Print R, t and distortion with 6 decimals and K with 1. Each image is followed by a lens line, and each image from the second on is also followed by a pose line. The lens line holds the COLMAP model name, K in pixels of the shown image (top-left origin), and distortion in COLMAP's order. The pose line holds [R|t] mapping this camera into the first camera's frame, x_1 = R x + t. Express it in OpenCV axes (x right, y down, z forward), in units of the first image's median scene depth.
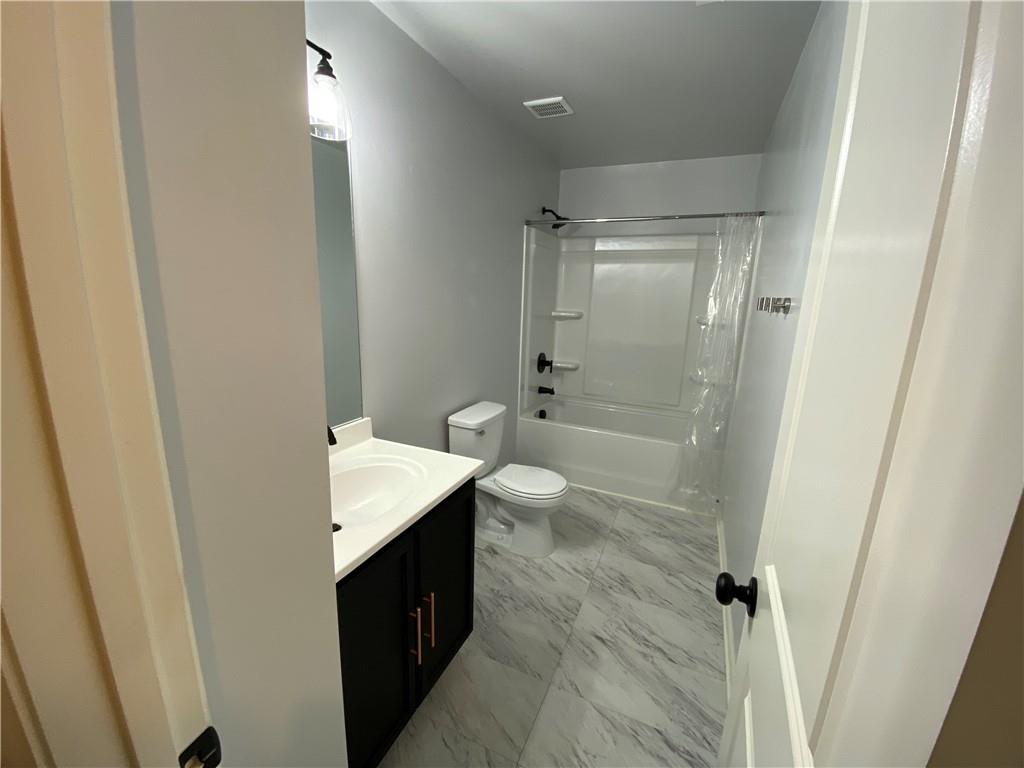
lens RADIAL K [[414.6, 0, 514.9], [0, 414.6, 384.1], [0, 0, 1]] dist [0.026853, -0.022102]
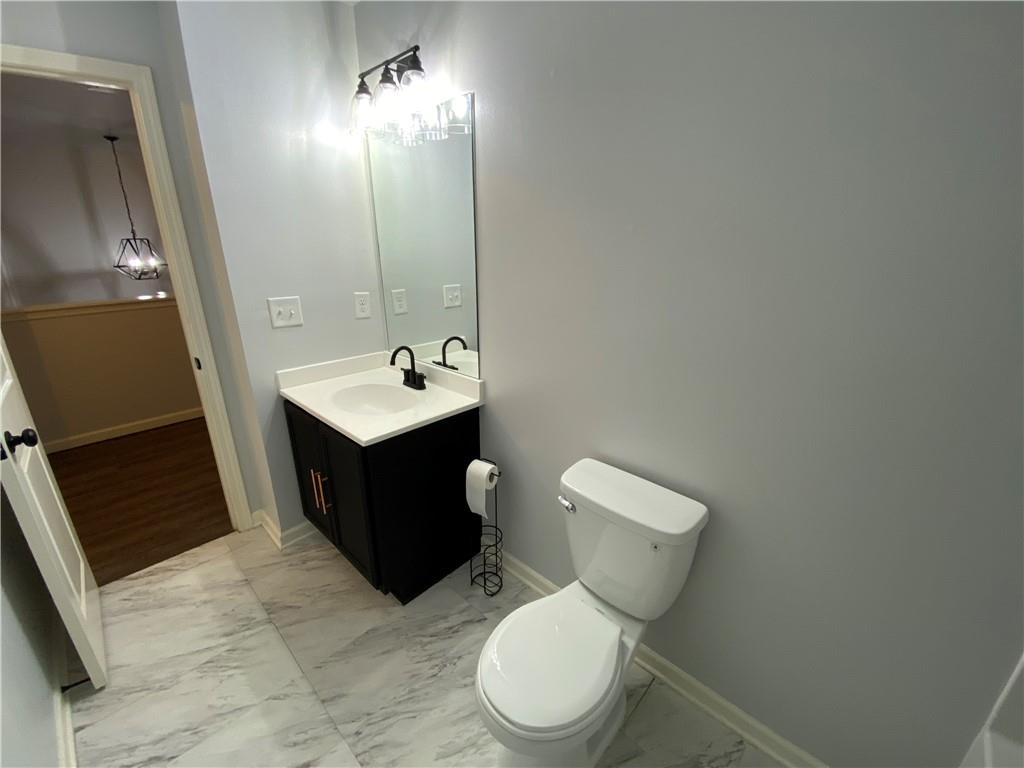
lens RADIAL K [[414.6, 0, 514.9], [0, 414.6, 384.1], [0, 0, 1]] dist [0.026853, -0.022102]
pose [[-0.322344, 0.259080, -0.910479, 0.588178], [-0.227468, 0.912438, 0.340170, -0.301466], [0.918887, 0.316756, -0.235186, 1.370307]]
